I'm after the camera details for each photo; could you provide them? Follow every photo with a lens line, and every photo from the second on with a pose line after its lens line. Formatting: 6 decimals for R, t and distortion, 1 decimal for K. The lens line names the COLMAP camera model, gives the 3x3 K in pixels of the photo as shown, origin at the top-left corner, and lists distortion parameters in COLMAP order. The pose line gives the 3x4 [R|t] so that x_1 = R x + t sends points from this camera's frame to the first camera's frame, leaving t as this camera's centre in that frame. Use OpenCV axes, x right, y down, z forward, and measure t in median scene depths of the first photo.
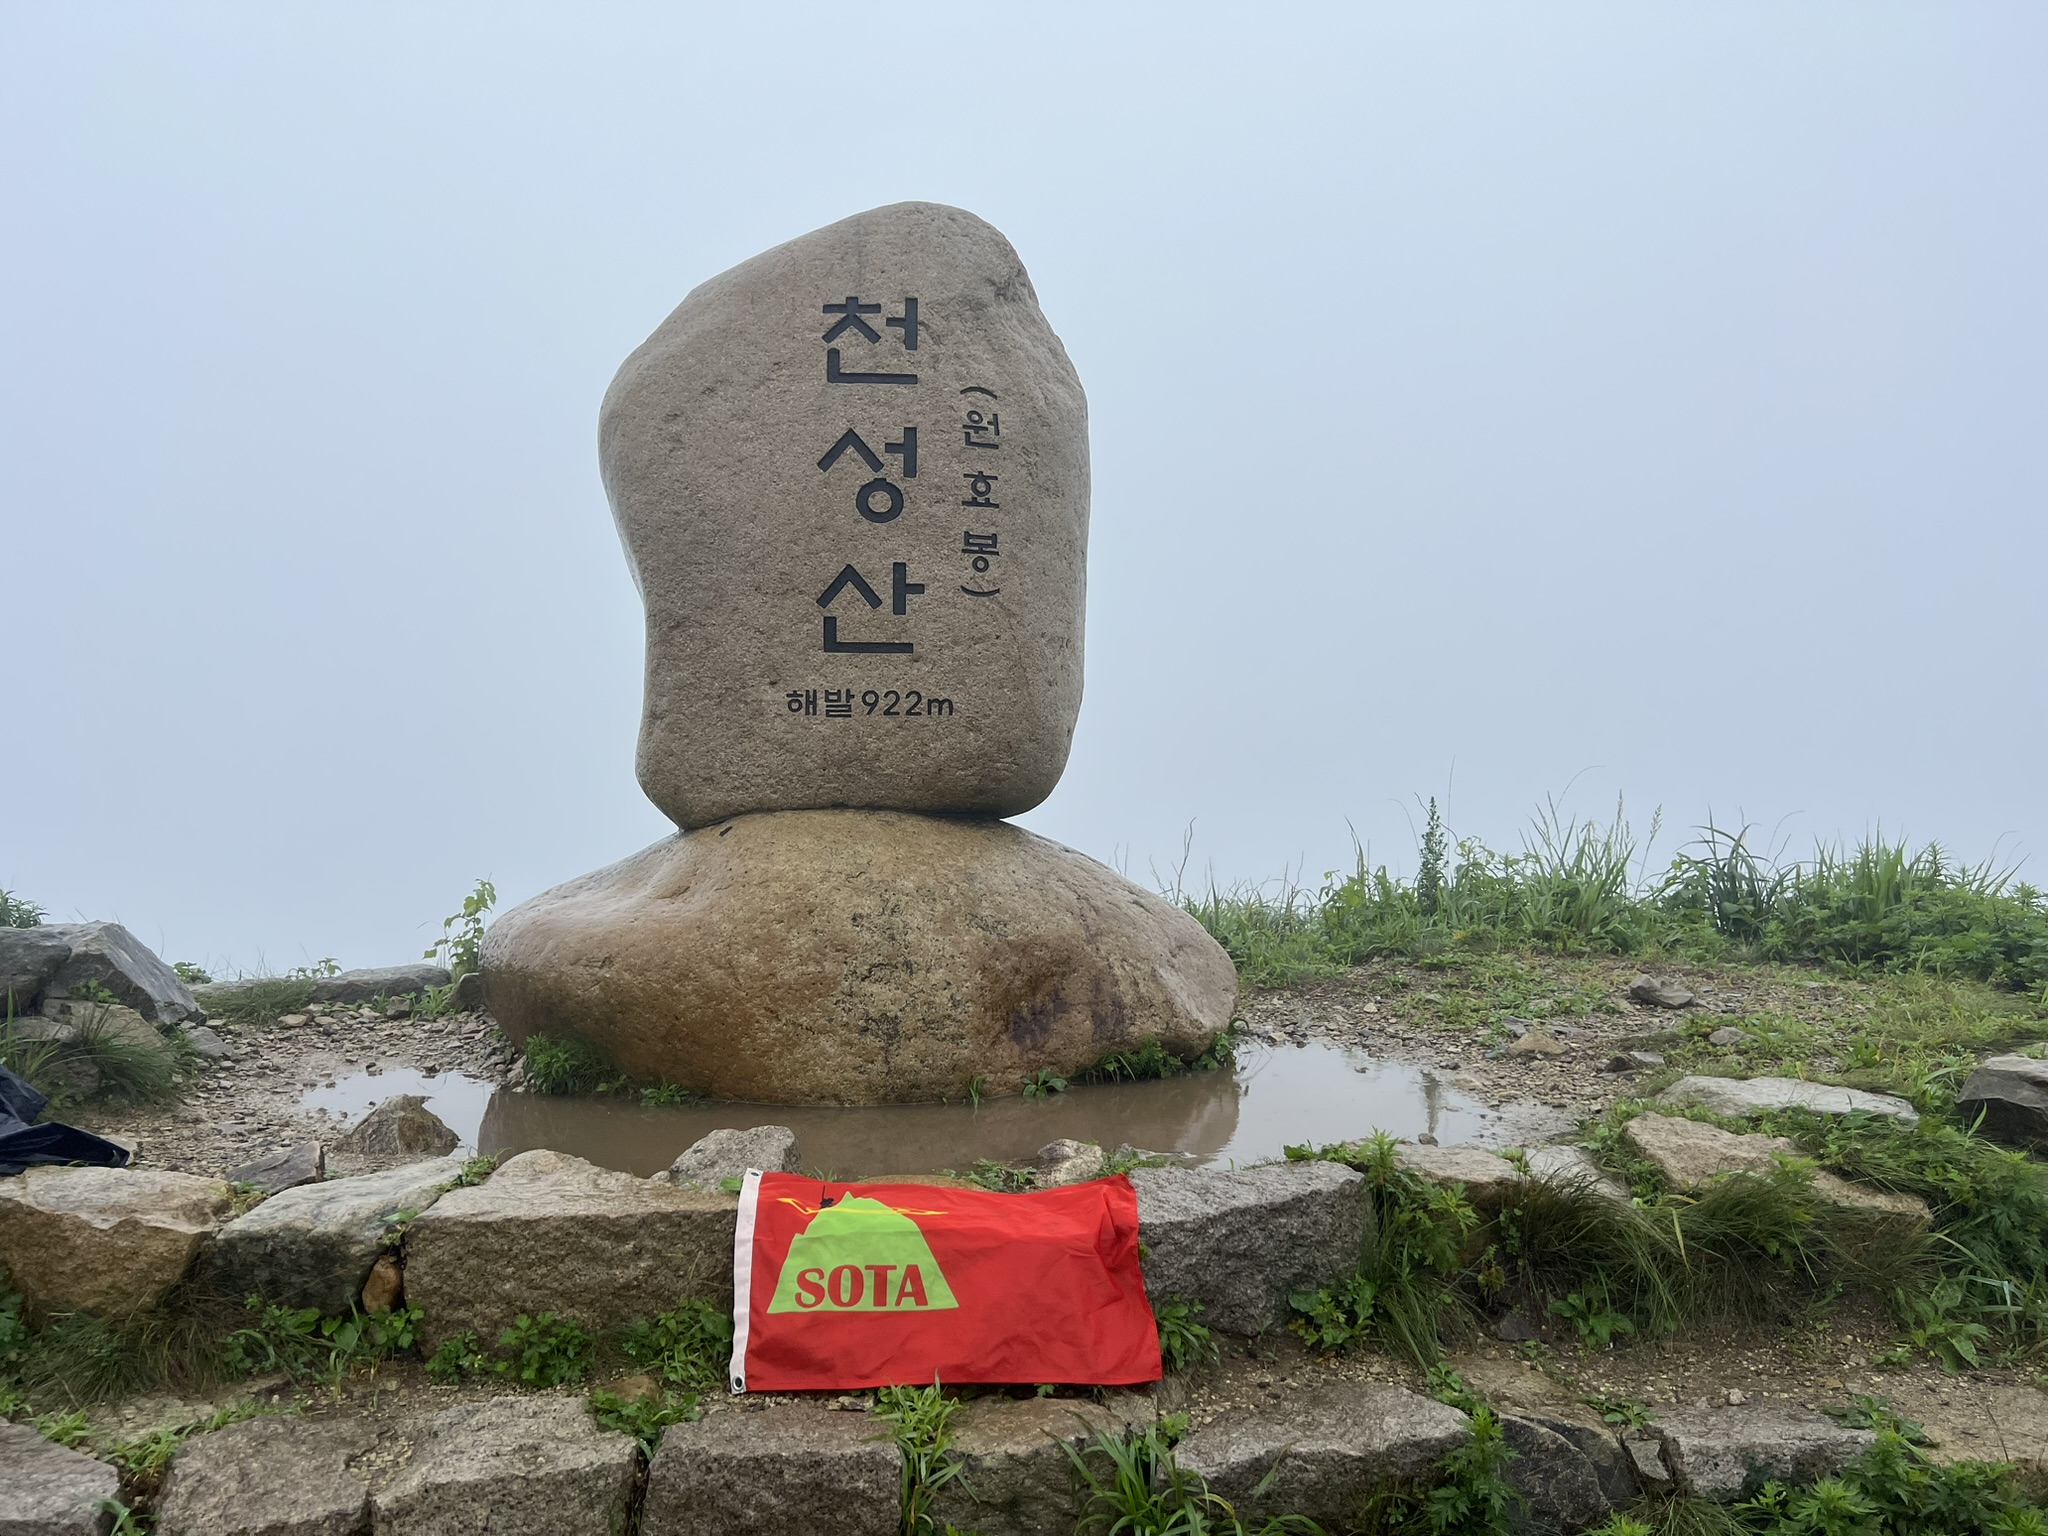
lens RADIAL K [[1574.0, 0, 1040.4], [0, 1574.0, 789.1], [0, 0, 1]] dist [0.075175, -0.107647]
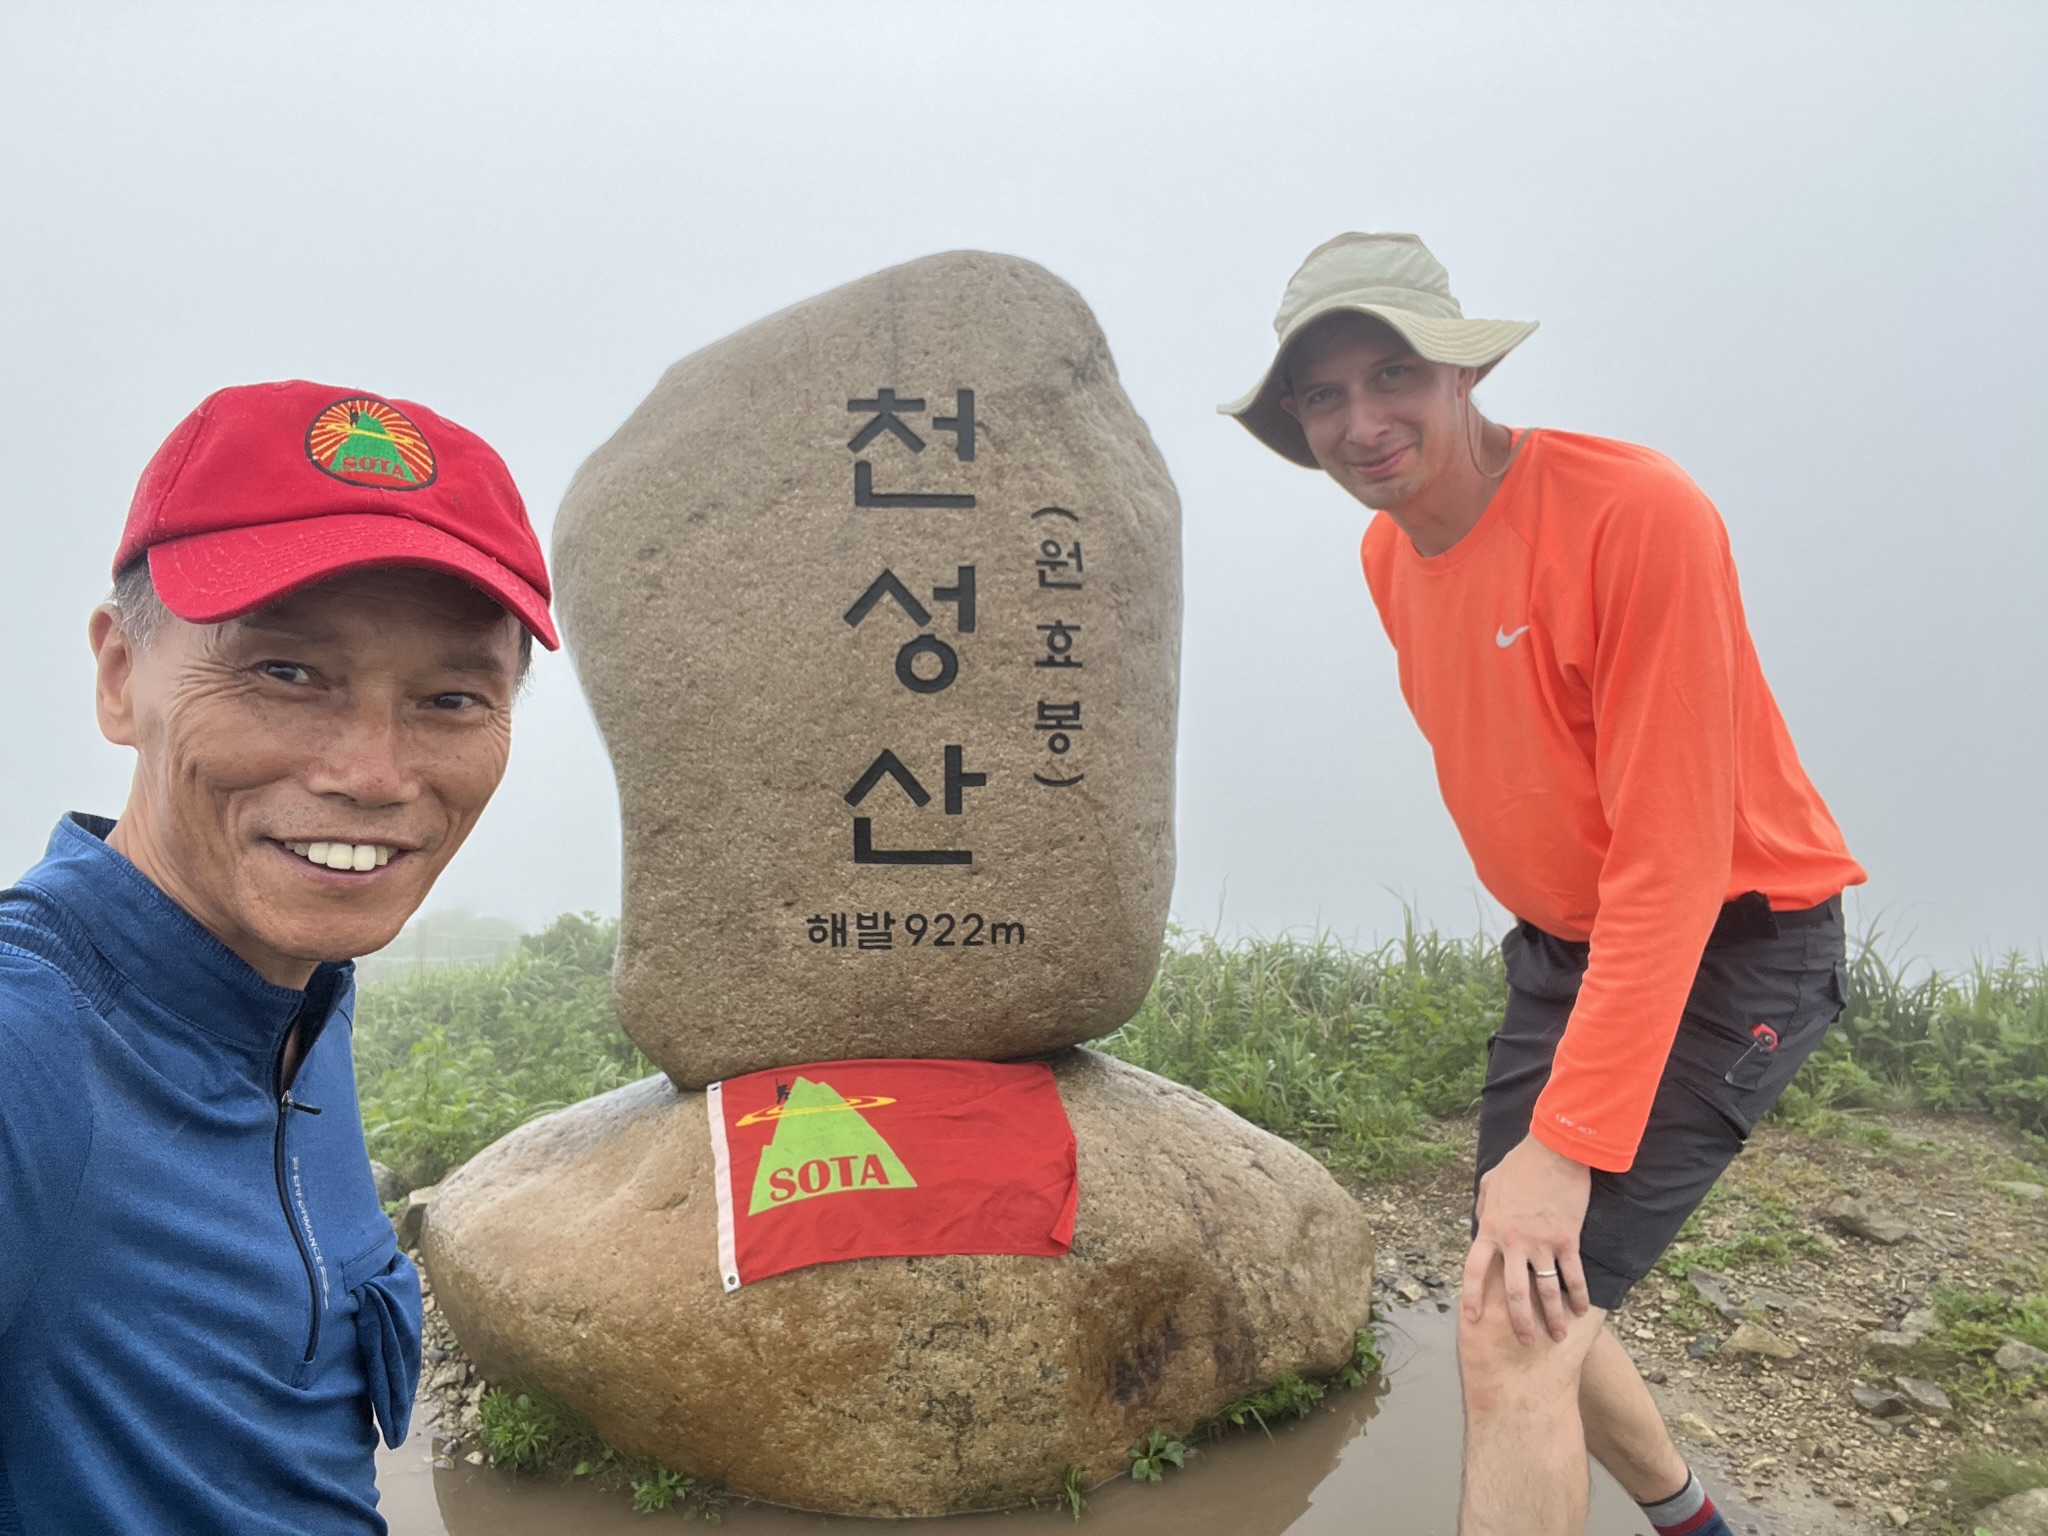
lens RADIAL K [[1475.0, 0, 1019.7], [0, 1475.0, 809.1], [0, 0, 1]] dist [0.045846, -0.054835]
pose [[0.999858, -0.006516, 0.015555, -0.068750], [0.005174, 0.996382, 0.084825, -0.173474], [-0.016051, -0.084732, 0.996274, 0.289692]]
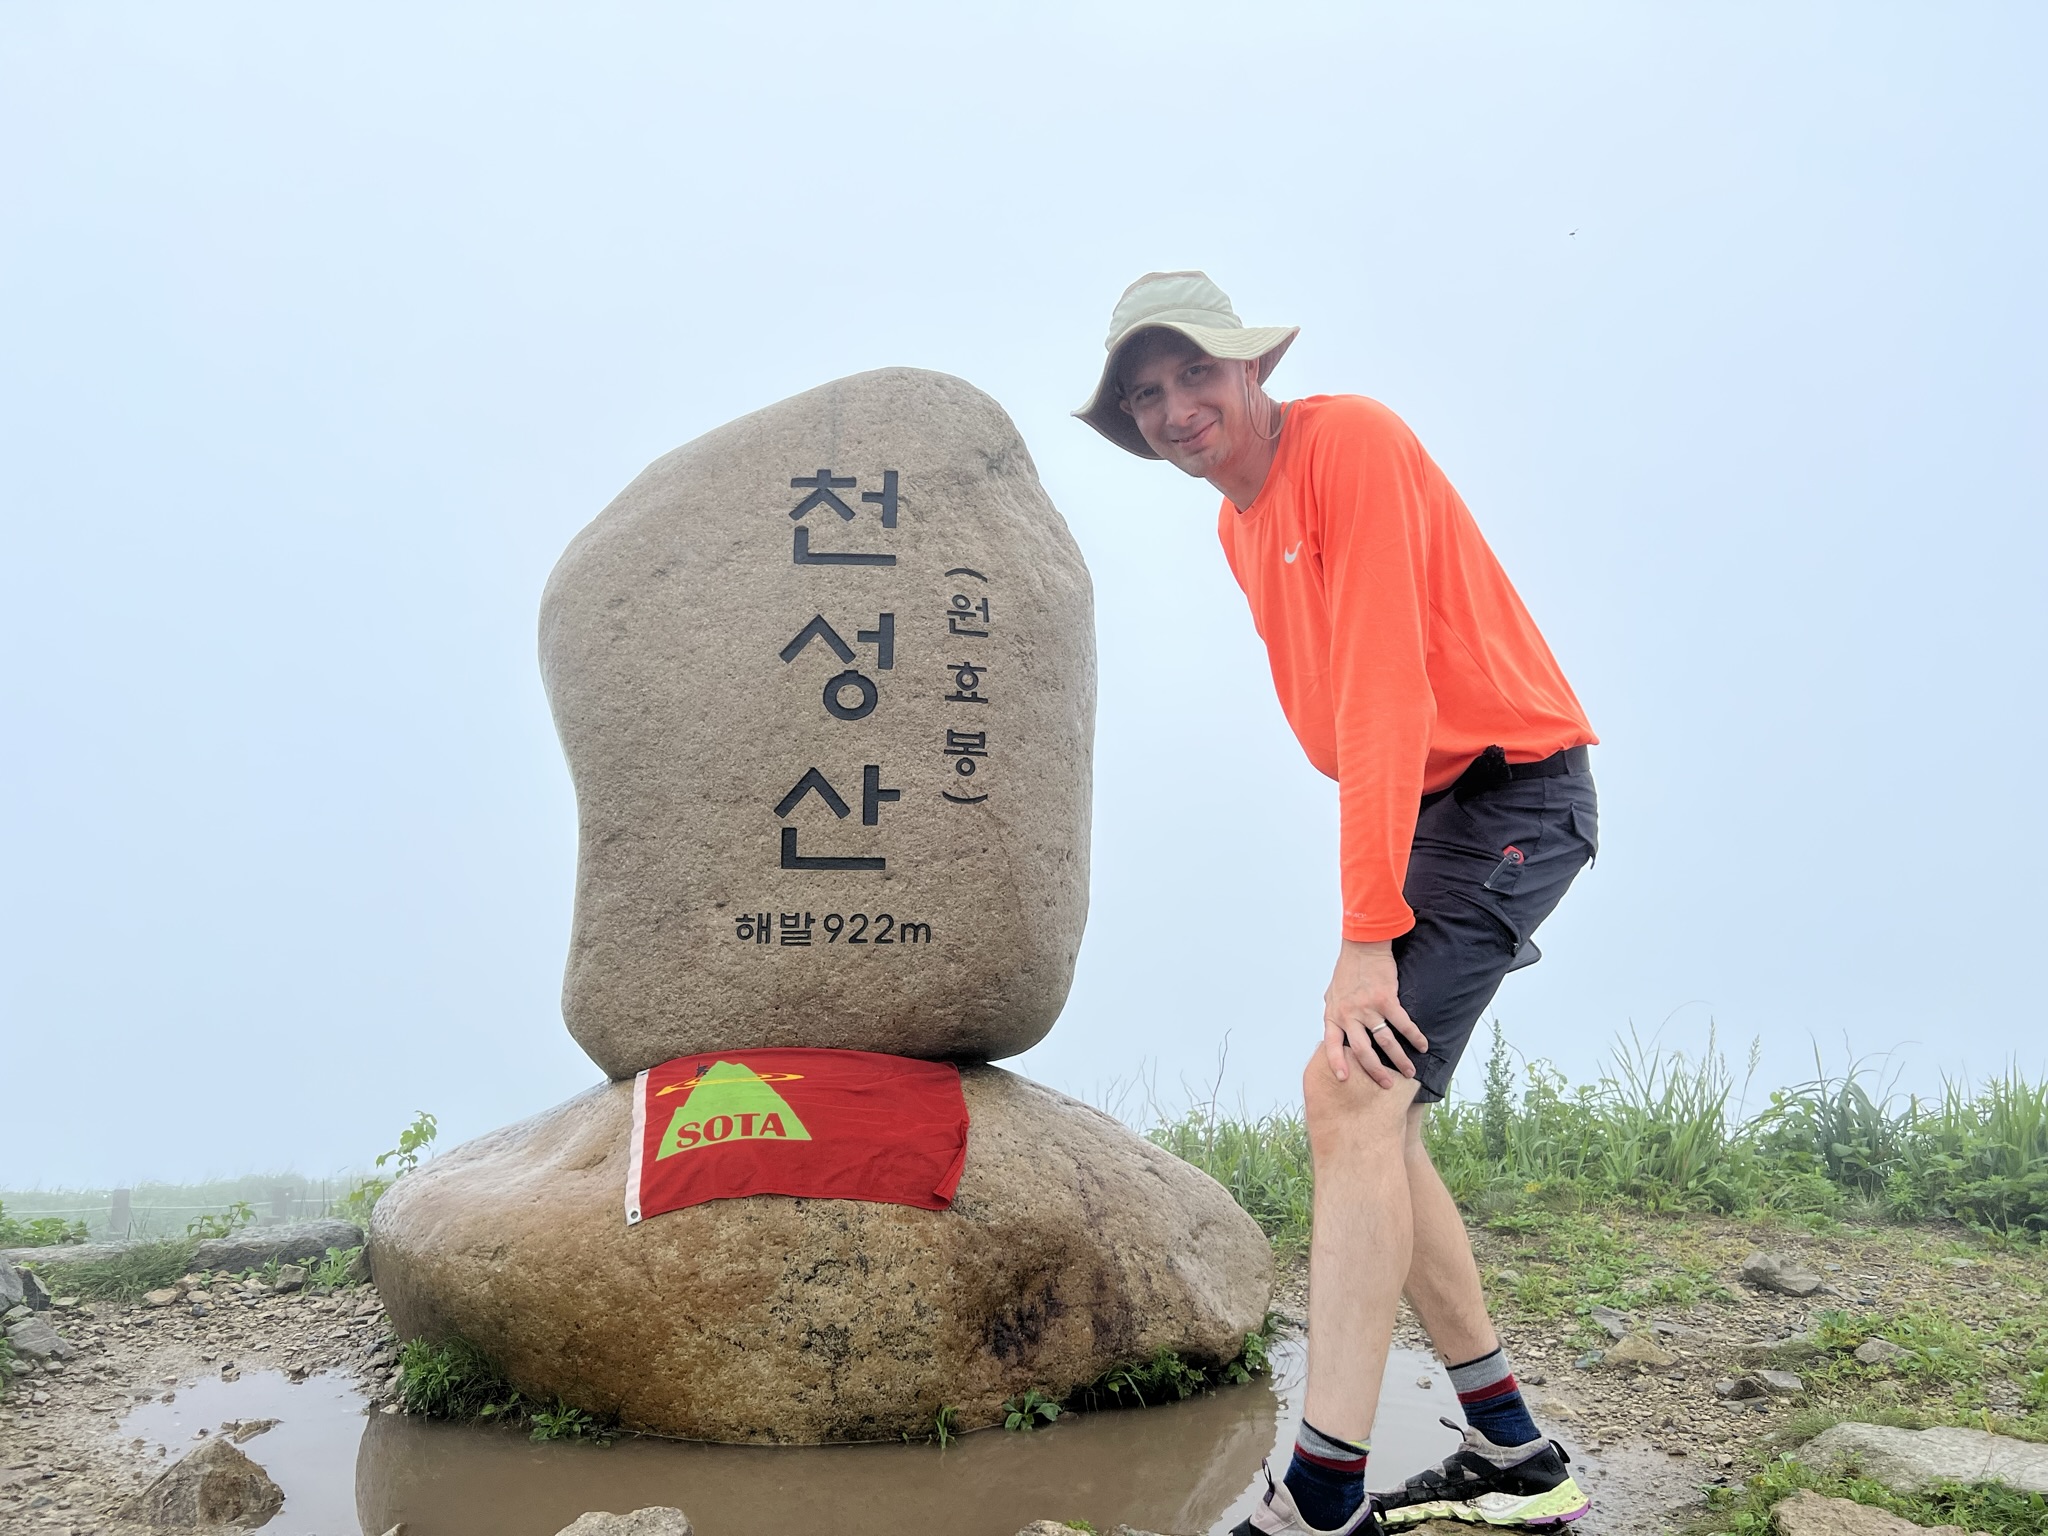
lens RADIAL K [[1574.0, 0, 1051.0], [0, 1574.0, 766.0], [0, 0, 1]] dist [0.075175, -0.107647]
pose [[0.999784, 0.000730, -0.020780, 0.027093], [-0.003265, 0.992499, -0.122207, -0.038193], [0.020535, 0.122248, 0.992287, 0.144916]]
